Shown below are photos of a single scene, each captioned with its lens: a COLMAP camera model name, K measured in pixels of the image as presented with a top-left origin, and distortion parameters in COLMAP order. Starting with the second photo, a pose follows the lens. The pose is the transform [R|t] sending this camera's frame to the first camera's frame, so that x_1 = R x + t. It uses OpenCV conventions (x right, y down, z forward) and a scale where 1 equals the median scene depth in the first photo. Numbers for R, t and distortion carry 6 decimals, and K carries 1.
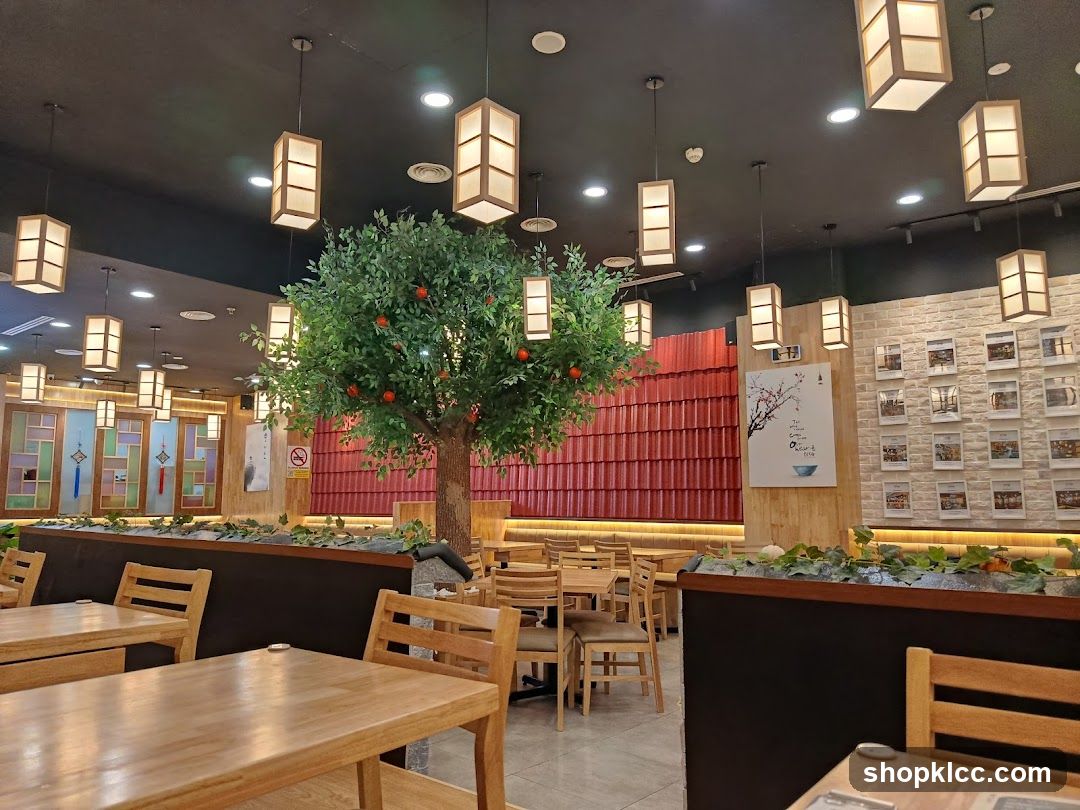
lens RADIAL K [[730.3, 0, 540.0], [0, 730.3, 405.0], [0, 0, 1]] dist [0.058127, -0.064165]
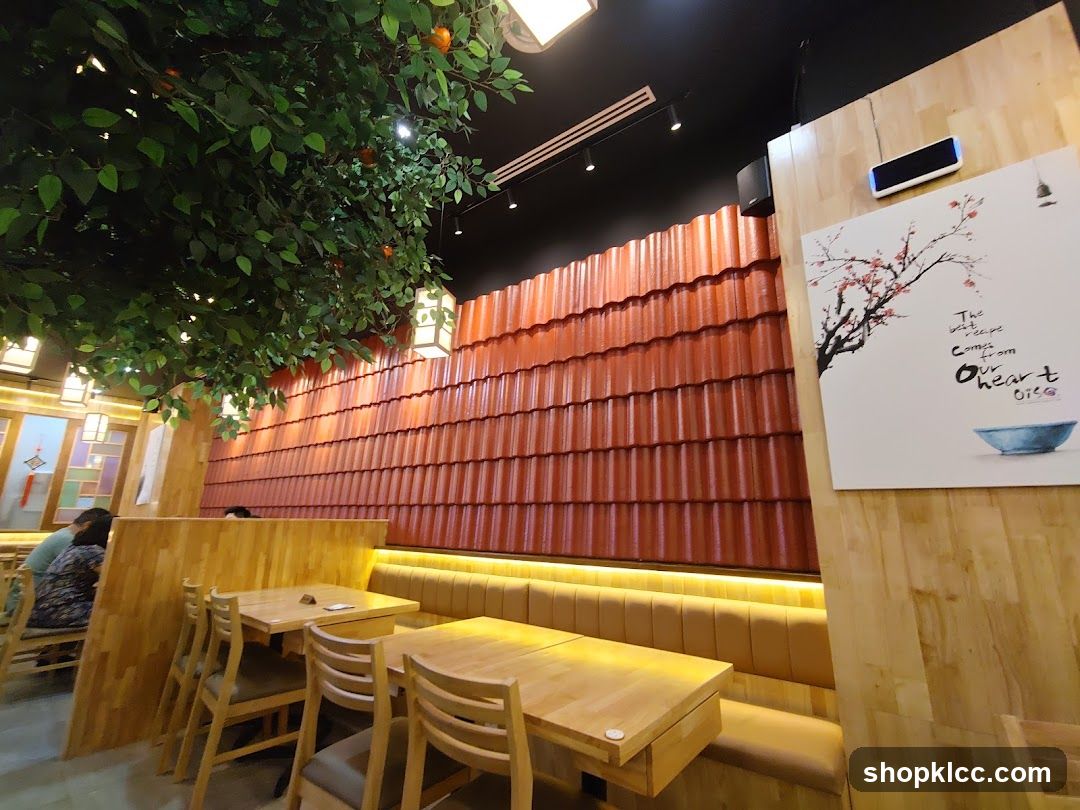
lens RADIAL K [[439.0, 0, 540.0], [0, 439.0, 405.0], [0, 0, 1]] dist [-0.001986, -0.000008]
pose [[0.999569, 0.022830, 0.018464, 0.108322], [-0.020084, 0.990336, -0.137224, 0.093645], [-0.021418, 0.136794, 0.990368, 0.698596]]
